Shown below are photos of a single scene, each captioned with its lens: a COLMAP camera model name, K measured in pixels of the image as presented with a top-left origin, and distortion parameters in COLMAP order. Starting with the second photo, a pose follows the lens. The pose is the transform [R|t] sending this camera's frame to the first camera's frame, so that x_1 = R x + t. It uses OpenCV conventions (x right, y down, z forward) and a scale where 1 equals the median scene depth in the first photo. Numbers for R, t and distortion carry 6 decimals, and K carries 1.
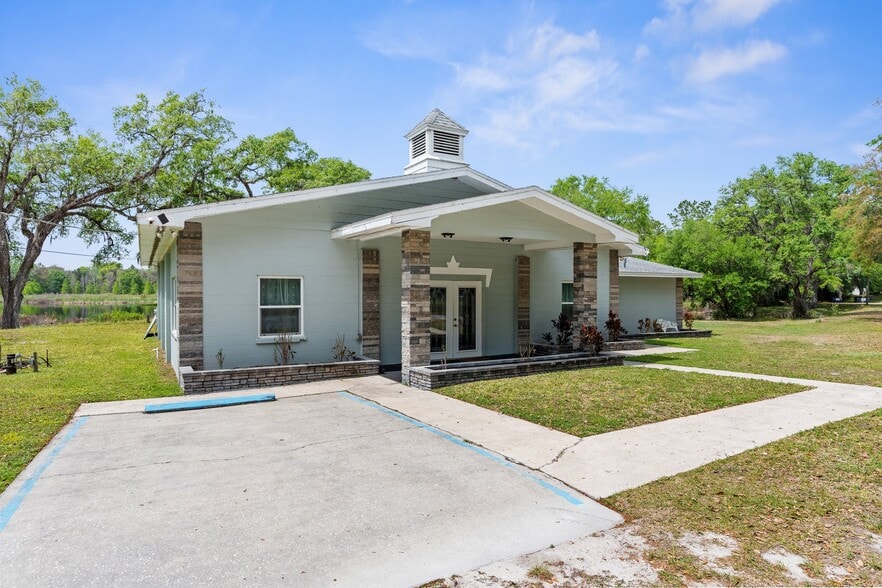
lens RADIAL K [[521.6, 0, 441.0], [0, 521.6, 294.0], [0, 0, 1]] dist [-0.004381, -0.001098]
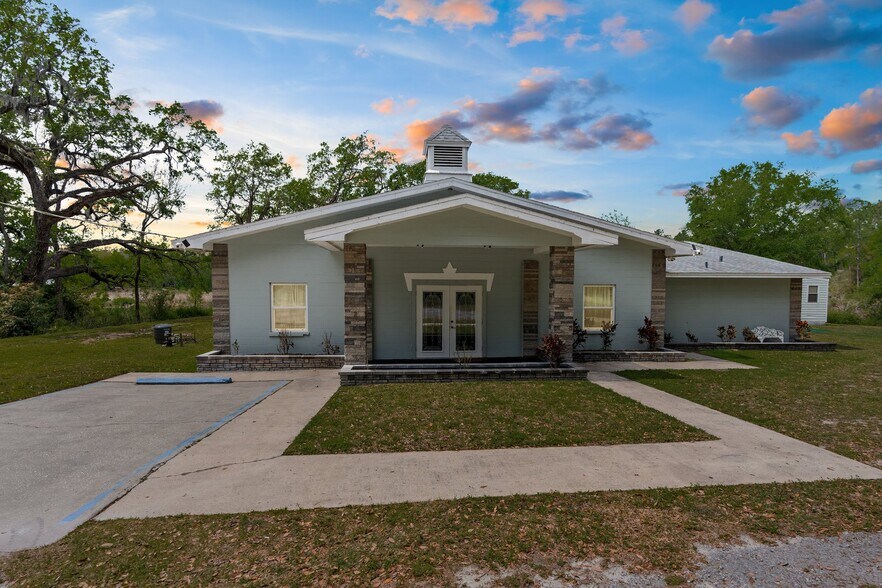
lens RADIAL K [[445.0, 0, 436.1], [0, 445.0, 304.3], [0, 0, 1]] dist [-0.005820, -0.000523]
pose [[0.896593, 0.021452, -0.442336, 0.402480], [-0.004501, 0.999216, 0.039336, -0.022651], [0.442833, -0.033278, 0.895986, 0.164832]]
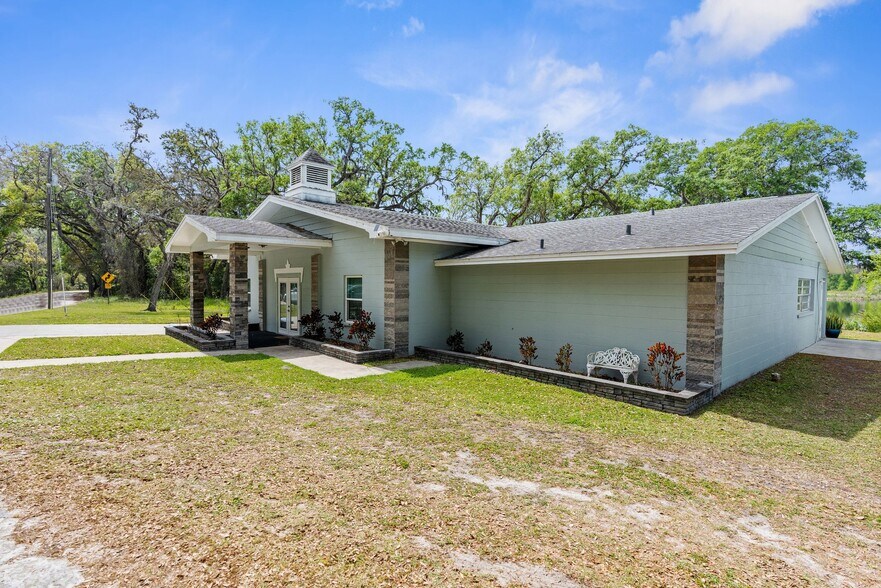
lens RADIAL K [[444.5, 0, 435.7], [0, 444.5, 304.3], [0, 0, 1]] dist [-0.005820, -0.000523]
pose [[0.180040, 0.044049, -0.982673, 1.211761], [-0.011374, 0.999023, 0.042698, -0.010566], [0.983594, 0.003490, 0.180365, 1.164051]]
